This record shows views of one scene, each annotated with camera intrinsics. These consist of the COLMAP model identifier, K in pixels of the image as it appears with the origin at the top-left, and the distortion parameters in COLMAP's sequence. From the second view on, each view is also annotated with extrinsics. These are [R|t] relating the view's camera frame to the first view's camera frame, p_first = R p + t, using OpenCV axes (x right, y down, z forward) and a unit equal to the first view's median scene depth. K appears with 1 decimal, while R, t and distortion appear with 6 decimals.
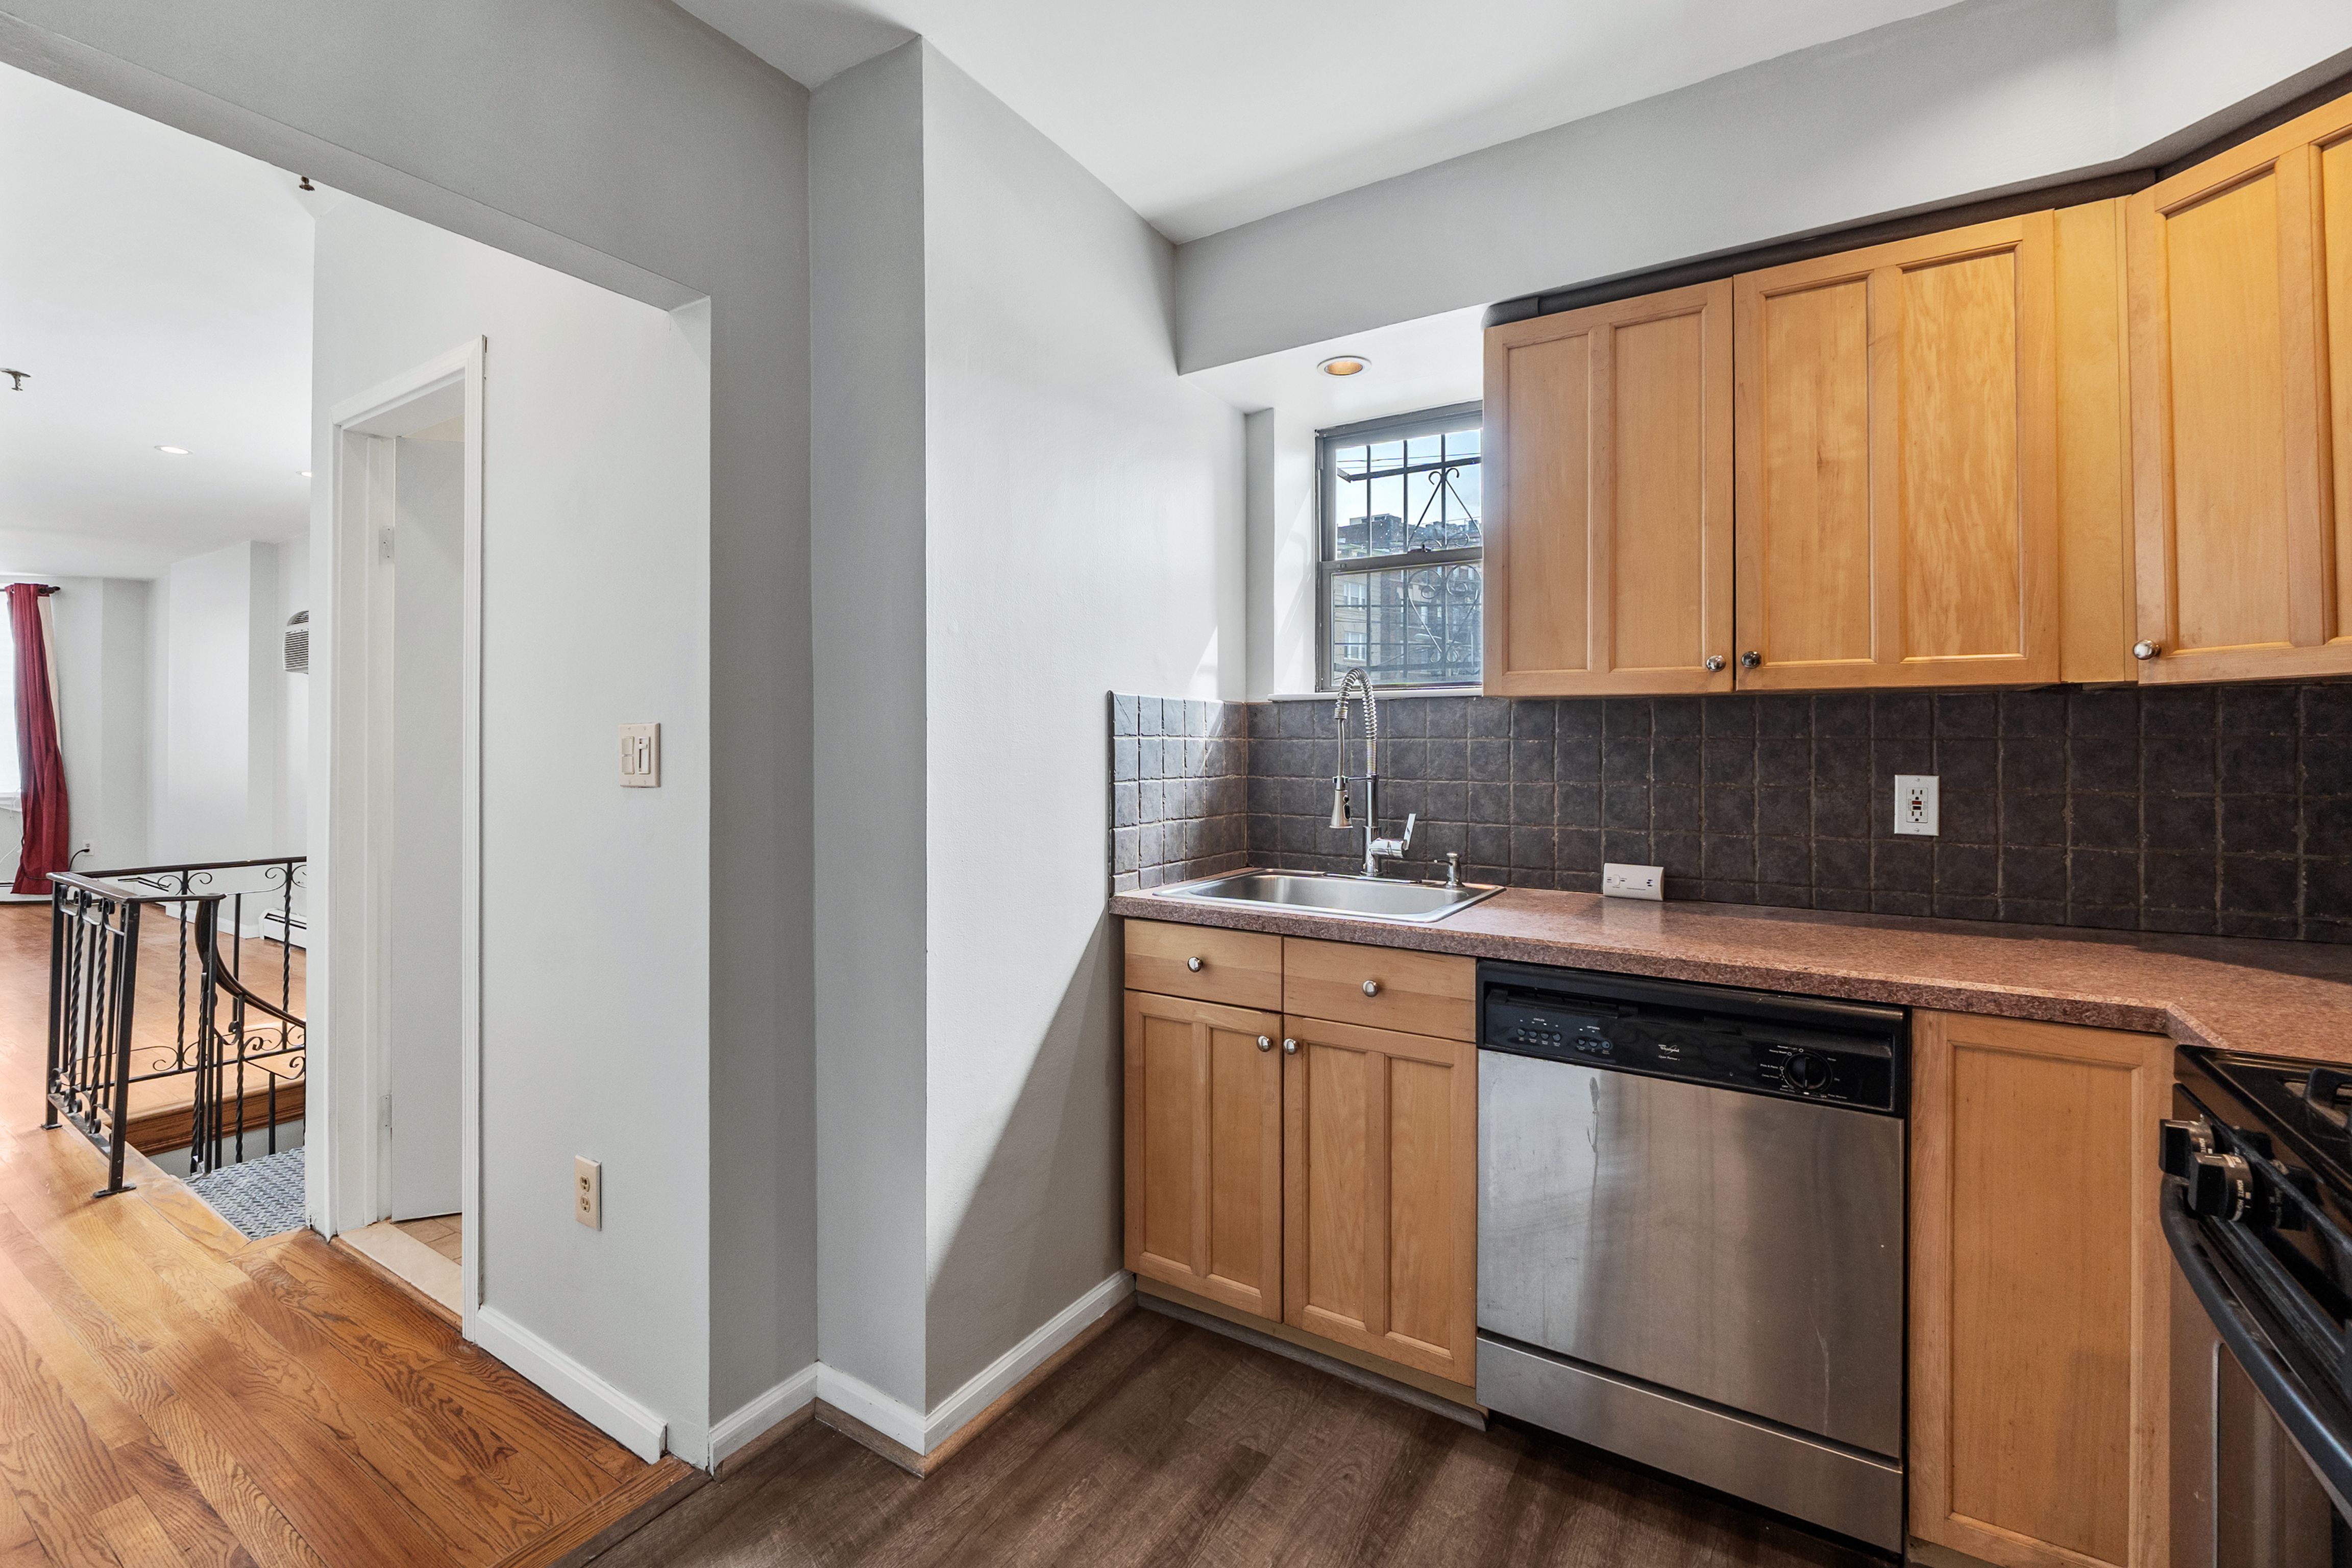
lens RADIAL K [[1012.8, 0, 1176.8], [0, 1012.8, 727.9], [0, 0, 1]] dist [-0.011369, 0.000147]
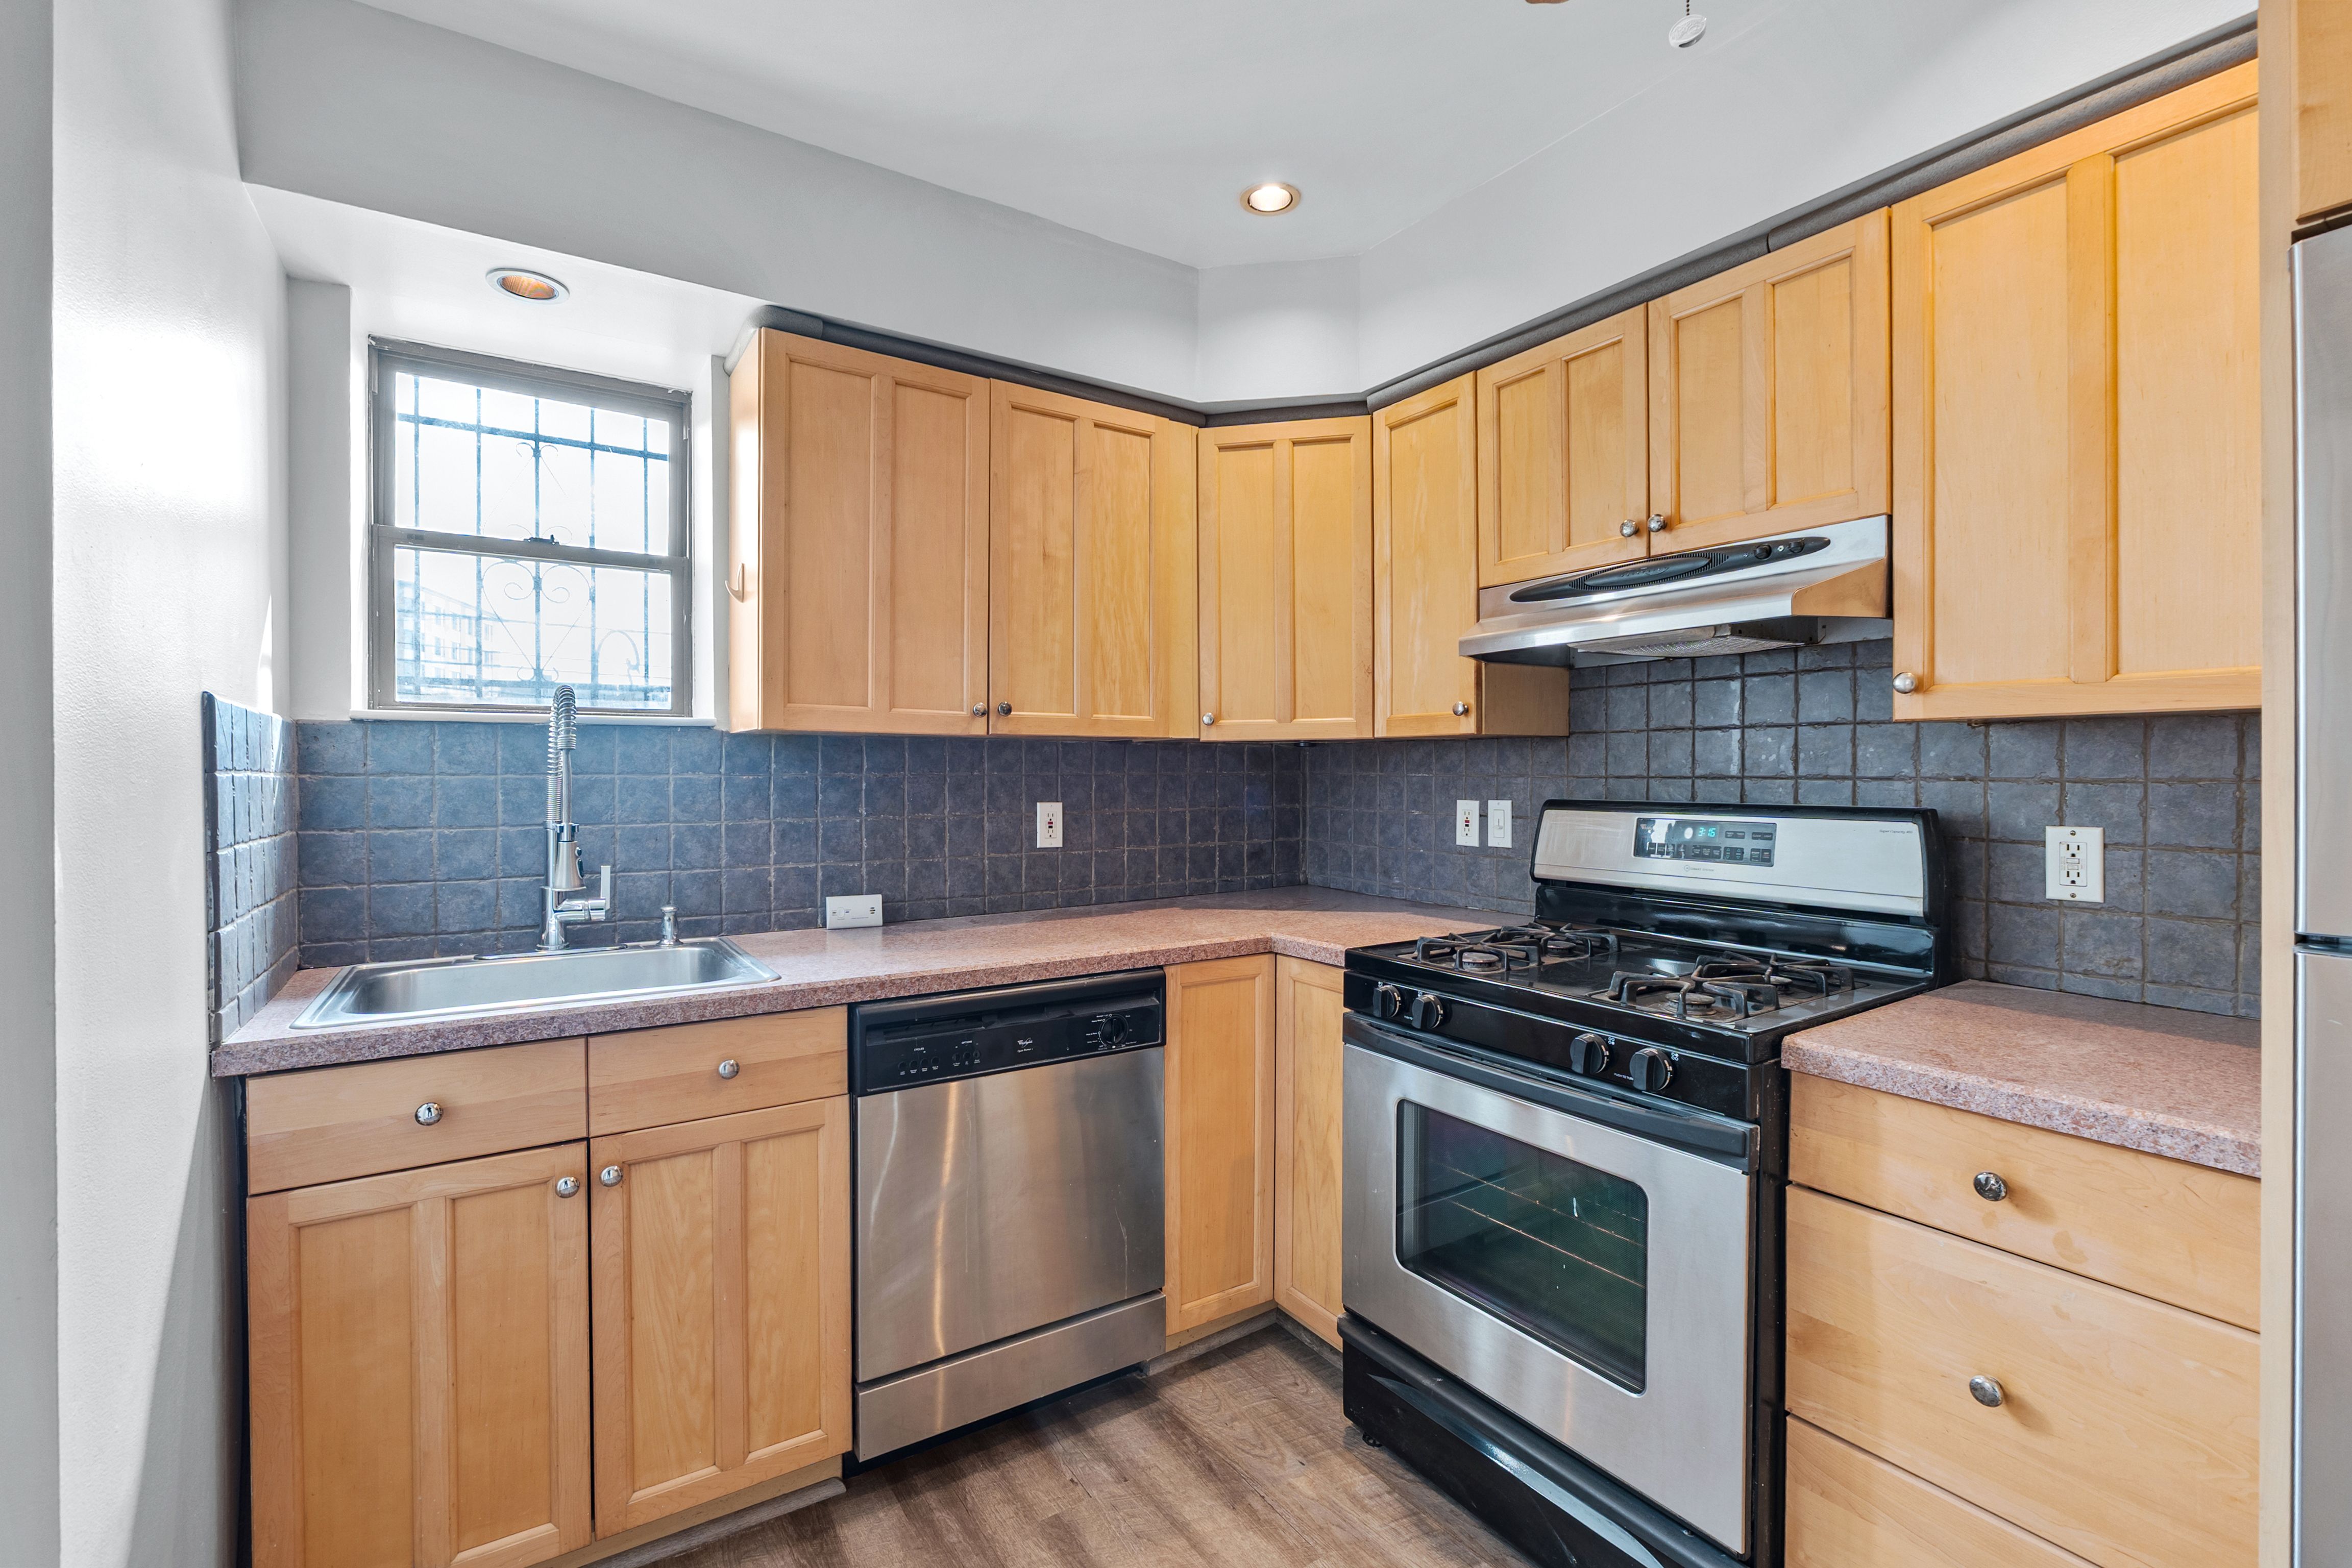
lens RADIAL K [[1012.8, 0, 1177.3], [0, 1012.8, 782.0], [0, 0, 1]] dist [-0.011369, 0.000147]
pose [[0.409681, -0.008010, 0.912193, -0.416333], [-0.010439, 0.999855, 0.013468, 0.000617], [-0.912169, -0.015040, 0.409538, 0.305541]]
